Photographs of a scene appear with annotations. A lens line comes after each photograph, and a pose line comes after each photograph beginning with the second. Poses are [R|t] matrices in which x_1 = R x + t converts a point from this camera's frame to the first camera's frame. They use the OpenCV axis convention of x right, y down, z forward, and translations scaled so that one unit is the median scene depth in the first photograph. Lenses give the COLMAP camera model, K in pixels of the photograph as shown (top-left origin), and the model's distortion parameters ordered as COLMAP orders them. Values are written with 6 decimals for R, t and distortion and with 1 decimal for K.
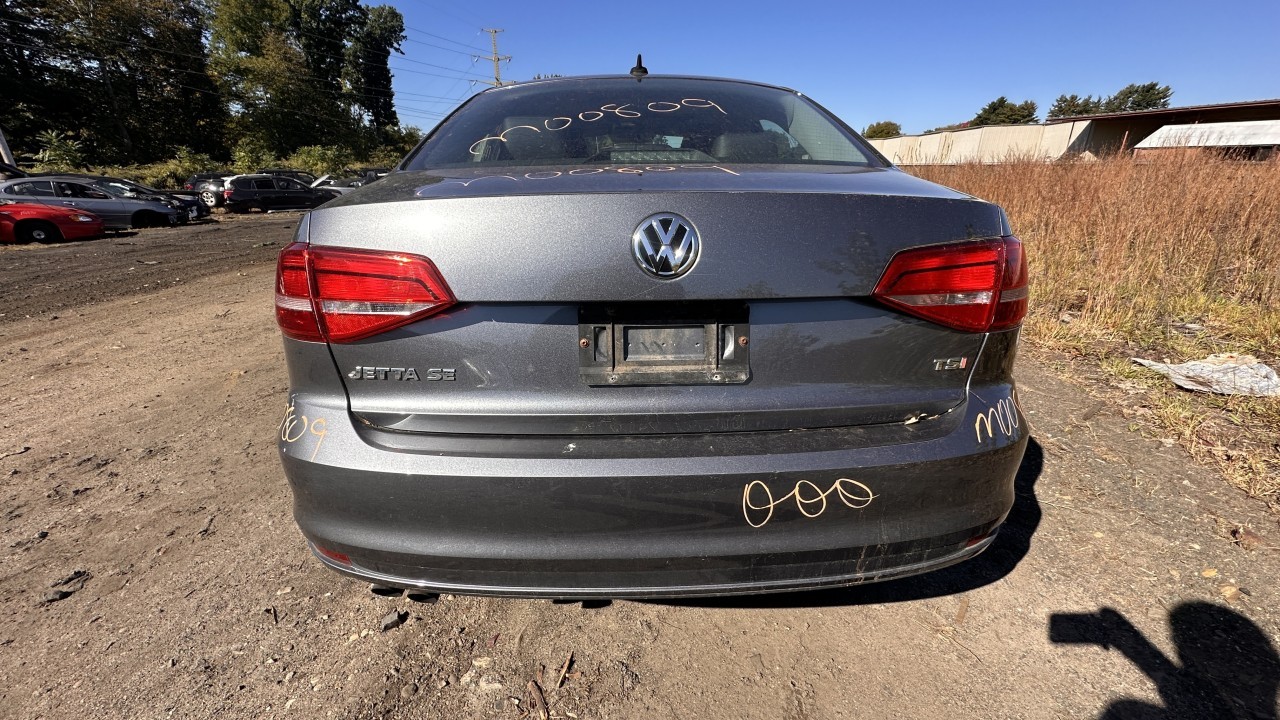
lens RADIAL K [[509.5, 0, 640.0], [0, 509.5, 360.0], [0, 0, 1]] dist [-0.002444, 0.000187]
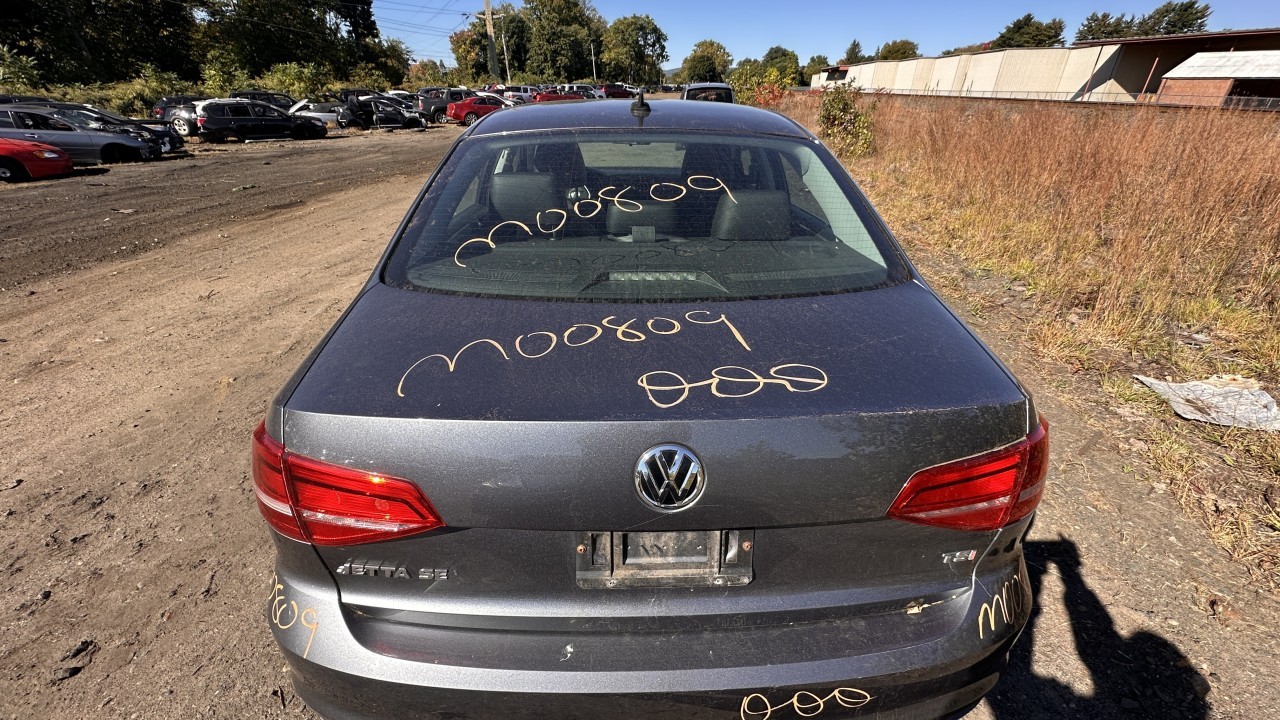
lens RADIAL K [[509.5, 0, 640.0], [0, 509.5, 360.0], [0, 0, 1]] dist [-0.002444, 0.000187]
pose [[0.999899, 0.011542, 0.008292, -0.004208], [-0.012527, 0.991355, 0.130611, -0.183506], [-0.006713, -0.130702, 0.991399, 0.034618]]
